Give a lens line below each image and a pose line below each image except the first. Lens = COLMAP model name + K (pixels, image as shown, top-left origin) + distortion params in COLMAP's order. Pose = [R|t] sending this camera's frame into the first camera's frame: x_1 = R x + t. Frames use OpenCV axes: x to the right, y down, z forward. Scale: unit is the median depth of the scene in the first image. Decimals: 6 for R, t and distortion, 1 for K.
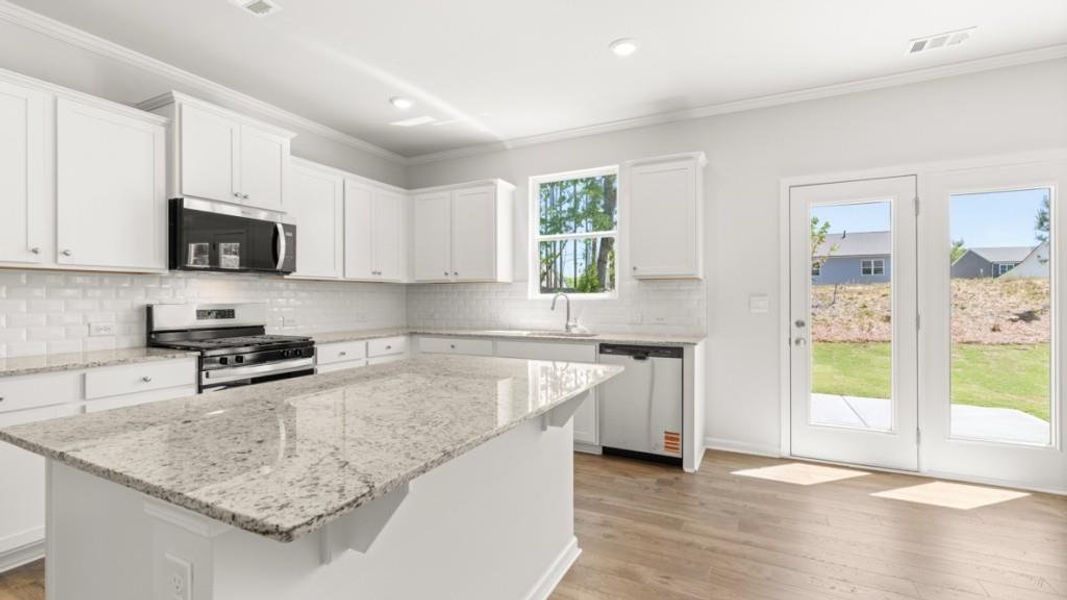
lens RADIAL K [[465.7, 0, 533.5], [0, 465.7, 300.0], [0, 0, 1]] dist [-0.000385, 0.000029]
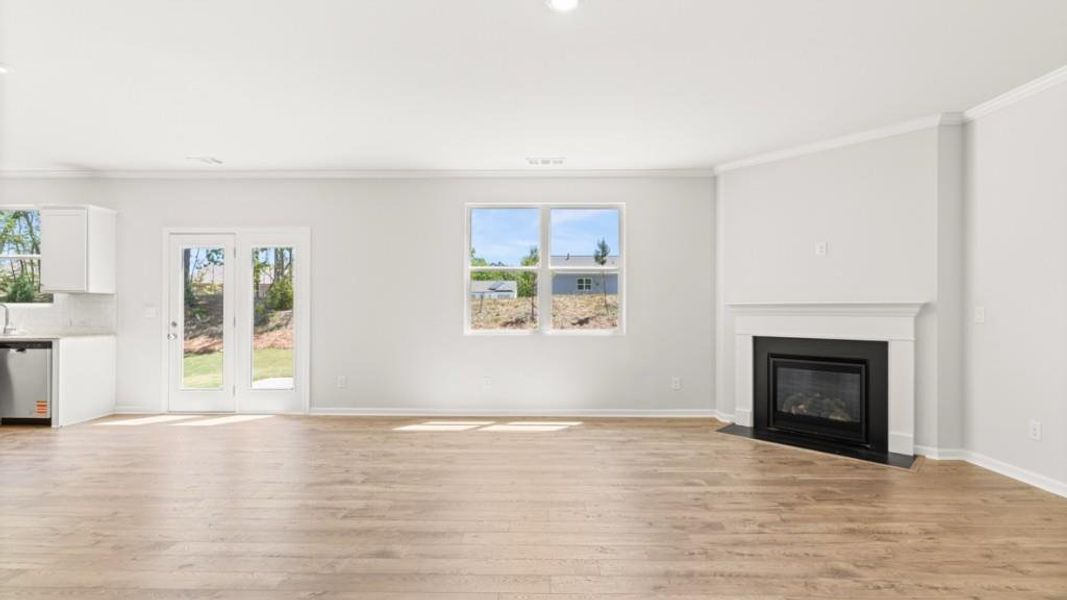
lens RADIAL K [[457.0, 0, 534.2], [0, 457.0, 310.7], [0, 0, 1]] dist [-0.000412, -0.000162]
pose [[0.902813, 0.000923, 0.430032, 1.030040], [-0.001850, 0.999997, 0.001737, 0.001349], [-0.430029, -0.002364, 0.902812, -0.891956]]
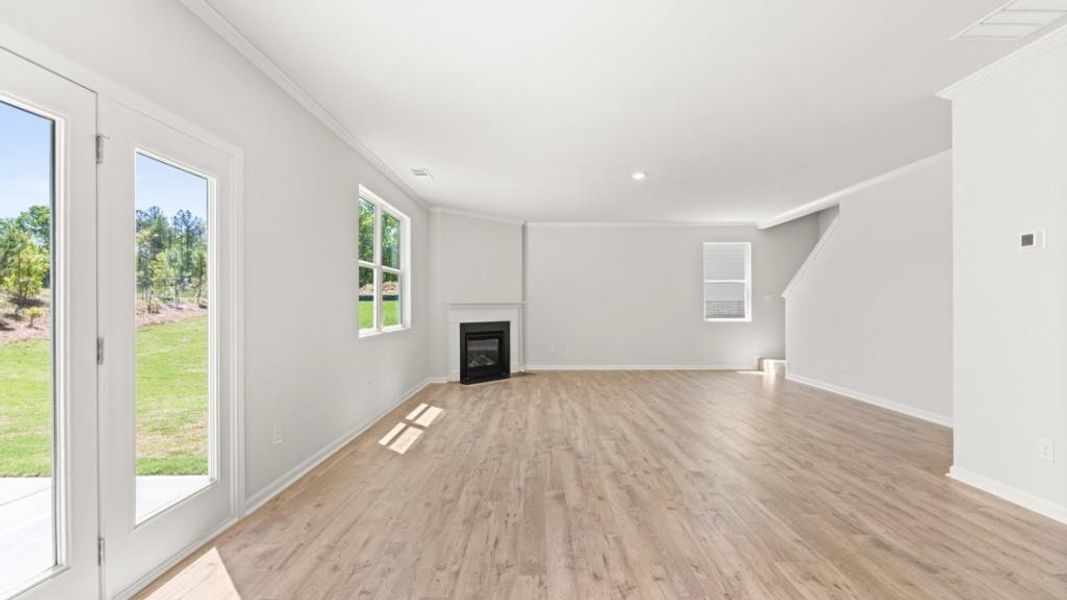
lens RADIAL K [[465.7, 0, 533.5], [0, 465.7, 300.0], [0, 0, 1]] dist [-0.000385, 0.000029]
pose [[-0.444699, 0.013146, 0.895583, 0.073797], [0.006591, 0.999913, -0.011405, -0.002901], [-0.895656, 0.000831, -0.444748, 0.737713]]
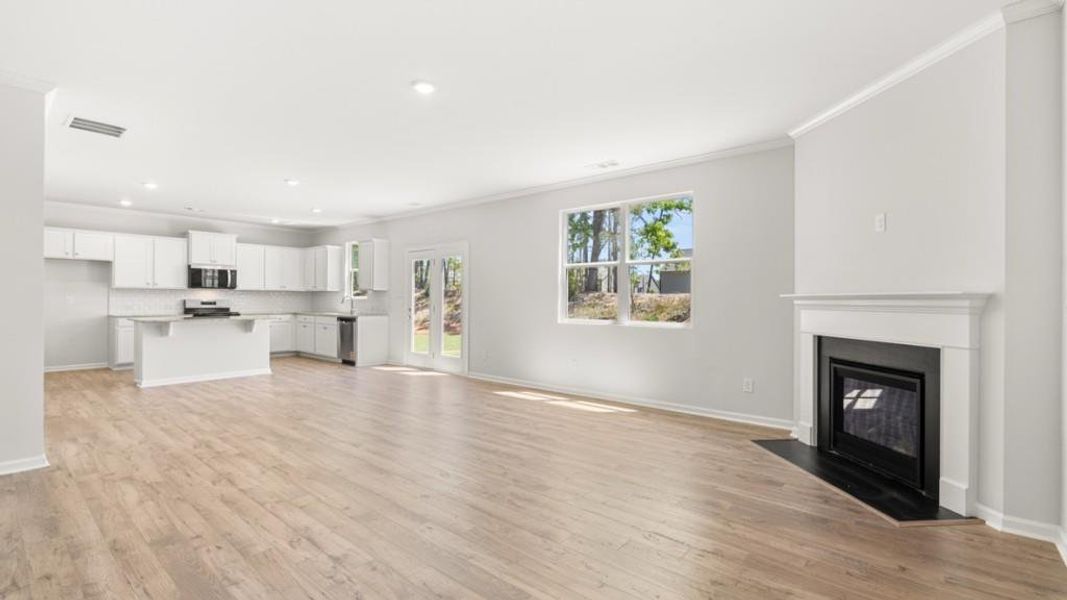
lens RADIAL K [[465.7, 0, 533.5], [0, 465.7, 300.0], [0, 0, 1]] dist [-0.000385, 0.000029]
pose [[0.971408, 0.007223, -0.237306, 1.816644], [-0.007842, 0.999968, -0.001665, 0.000286], [0.237286, 0.003478, 0.971434, -1.209006]]
